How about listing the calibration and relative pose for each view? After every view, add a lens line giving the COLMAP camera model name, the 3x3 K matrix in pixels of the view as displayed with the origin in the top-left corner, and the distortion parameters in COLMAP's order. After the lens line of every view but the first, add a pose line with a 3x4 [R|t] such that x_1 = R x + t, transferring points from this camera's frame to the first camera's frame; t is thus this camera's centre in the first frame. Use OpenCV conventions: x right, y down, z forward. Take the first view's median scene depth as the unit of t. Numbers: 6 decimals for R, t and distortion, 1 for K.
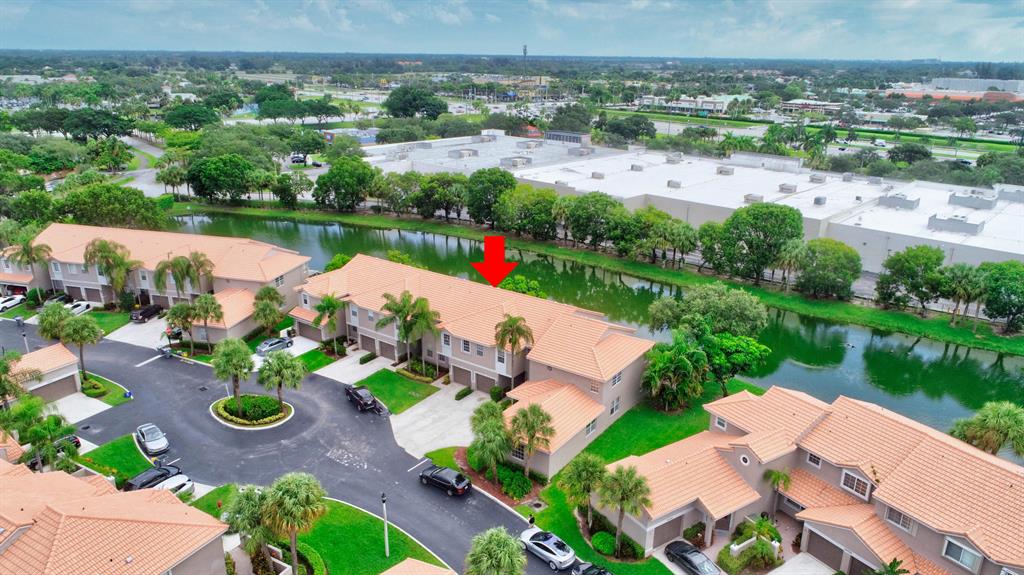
lens RADIAL K [[687.5, 0, 514.2], [0, 687.5, 287.1], [0, 0, 1]] dist [-0.000008, 0.000949]
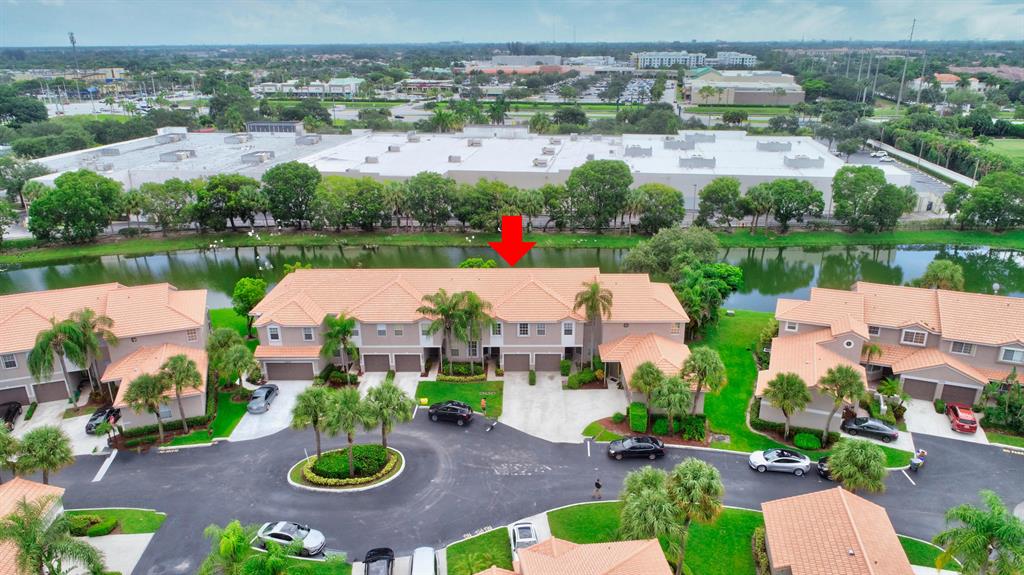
lens RADIAL K [[687.5, 0, 514.2], [0, 687.5, 287.1], [0, 0, 1]] dist [-0.000008, 0.000949]
pose [[0.818451, -0.210161, 0.534762, -0.300226], [0.200730, 0.976647, 0.076606, -0.024906], [-0.538373, 0.044645, 0.841523, 0.100469]]
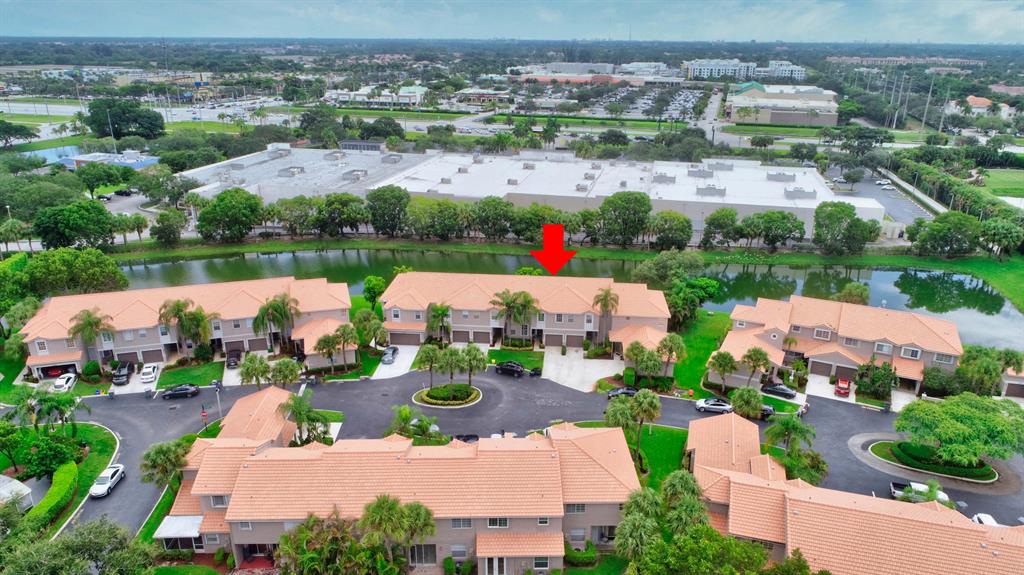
lens RADIAL K [[687.5, 0, 514.2], [0, 687.5, 287.1], [0, 0, 1]] dist [-0.000008, 0.000949]
pose [[0.859871, -0.180600, 0.477498, -0.427796], [0.167967, 0.983343, 0.069450, -0.048773], [-0.482088, 0.020486, 0.875884, -0.114819]]
